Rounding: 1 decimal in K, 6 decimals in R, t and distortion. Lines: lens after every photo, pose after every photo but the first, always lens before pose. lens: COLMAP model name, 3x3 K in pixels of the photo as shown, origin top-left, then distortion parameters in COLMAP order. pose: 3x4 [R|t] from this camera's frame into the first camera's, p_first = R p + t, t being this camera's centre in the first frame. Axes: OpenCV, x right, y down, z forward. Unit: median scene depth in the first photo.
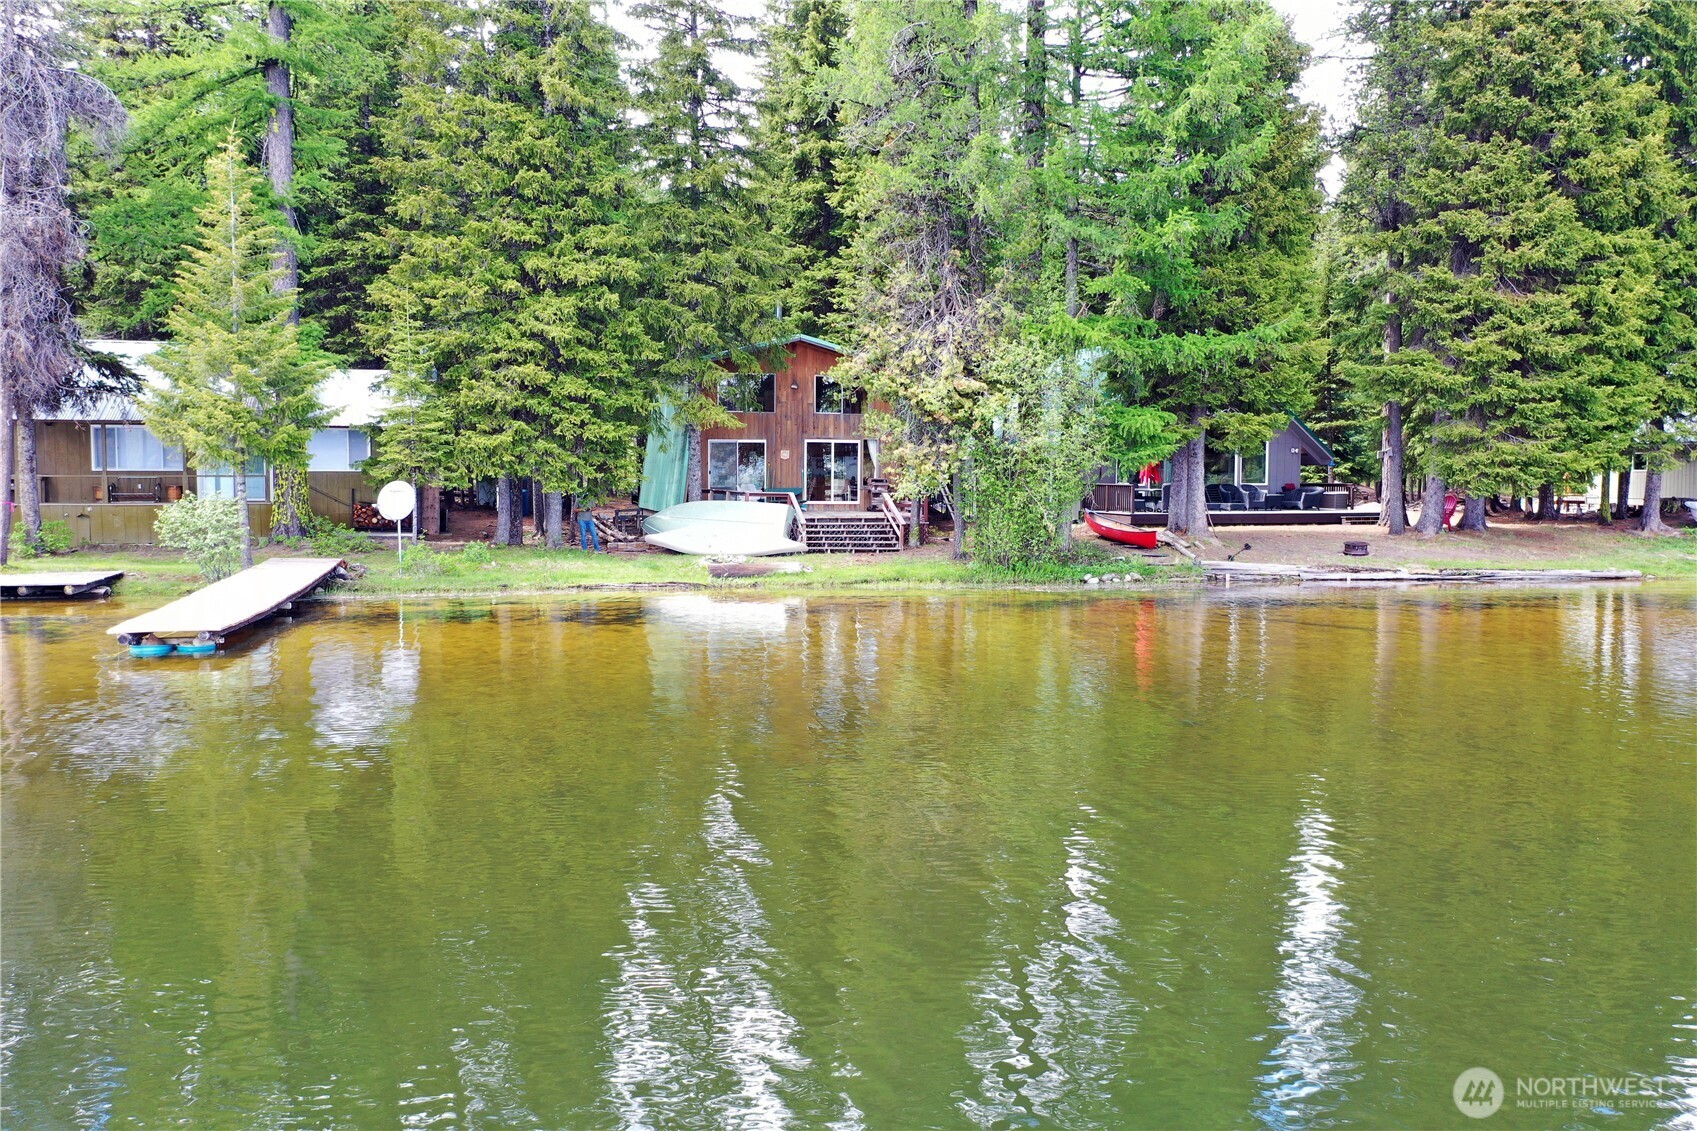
lens RADIAL K [[1286.0, 0, 848.5], [0, 1286.0, 565.5], [0, 0, 1]] dist [-0.043371, -0.002540]
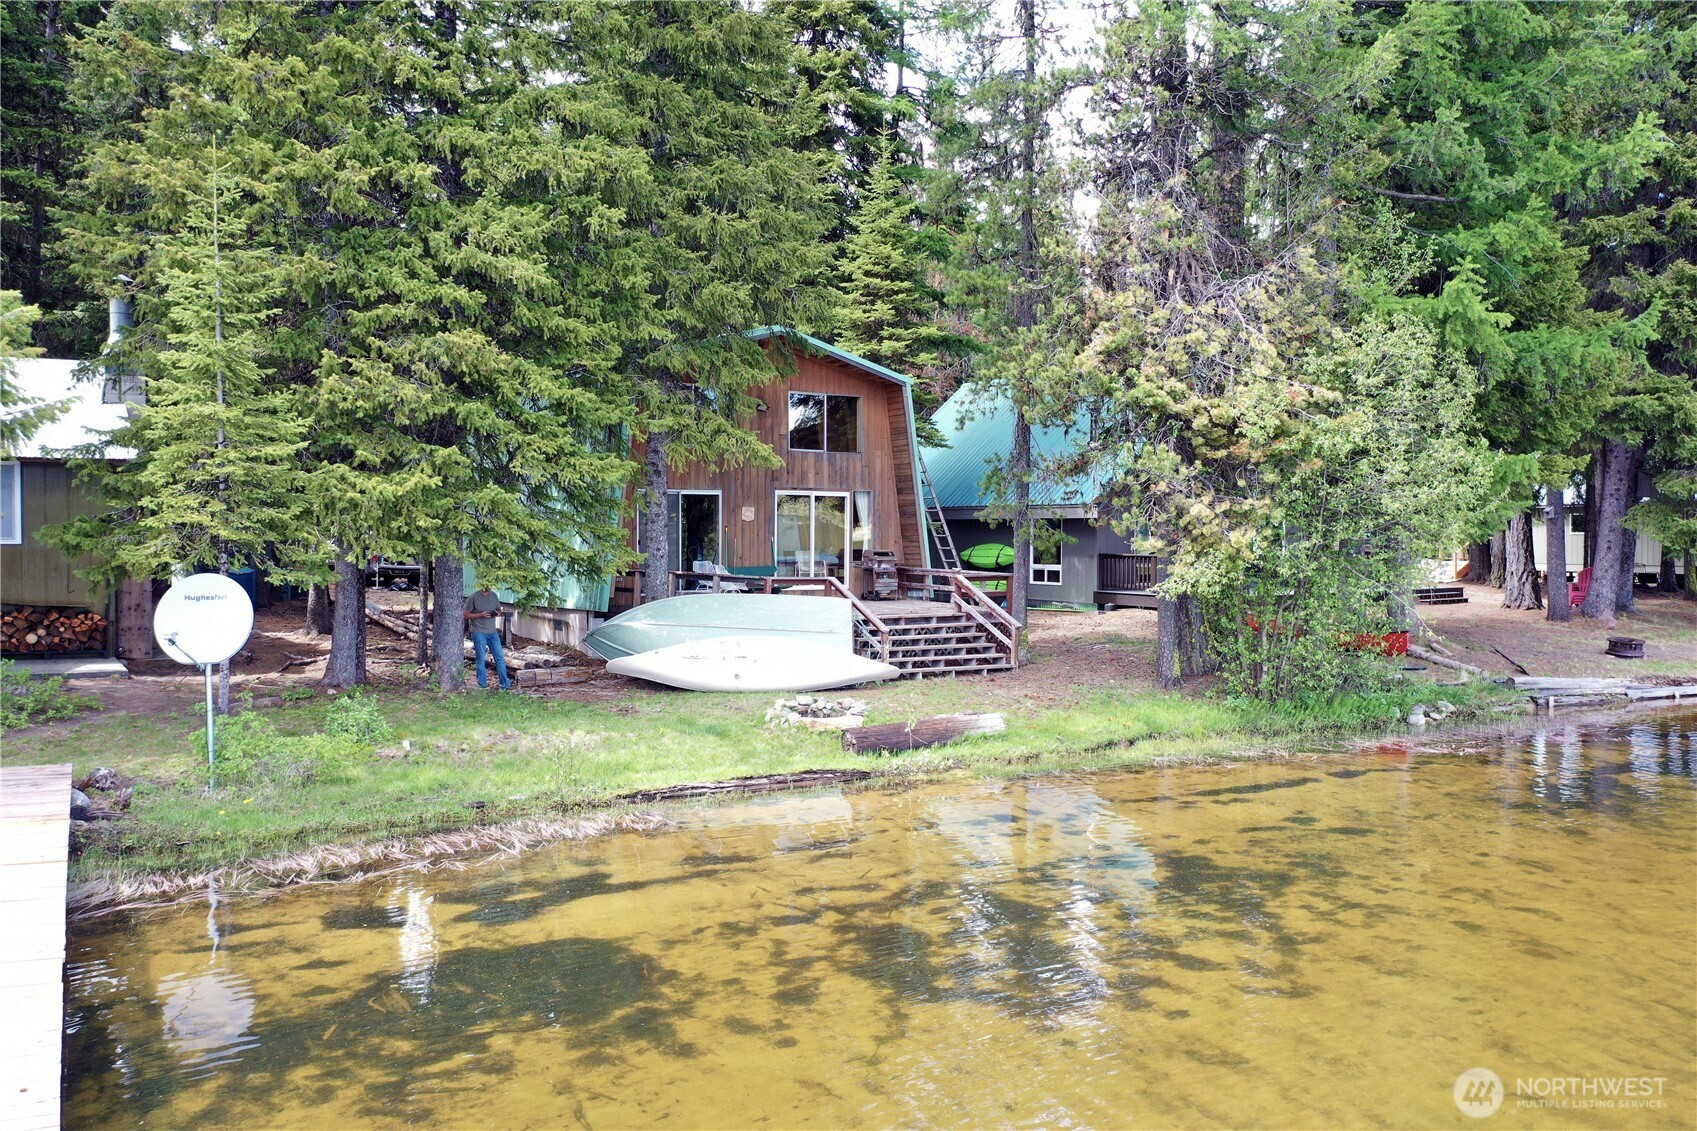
lens RADIAL K [[1286.0, 0, 848.5], [0, 1286.0, 565.5], [0, 0, 1]] dist [-0.043371, -0.002540]
pose [[0.942256, -0.008466, 0.334786, -0.273577], [0.022370, 0.999039, -0.037697, -0.045083], [-0.334145, 0.043009, 0.941540, 0.488962]]
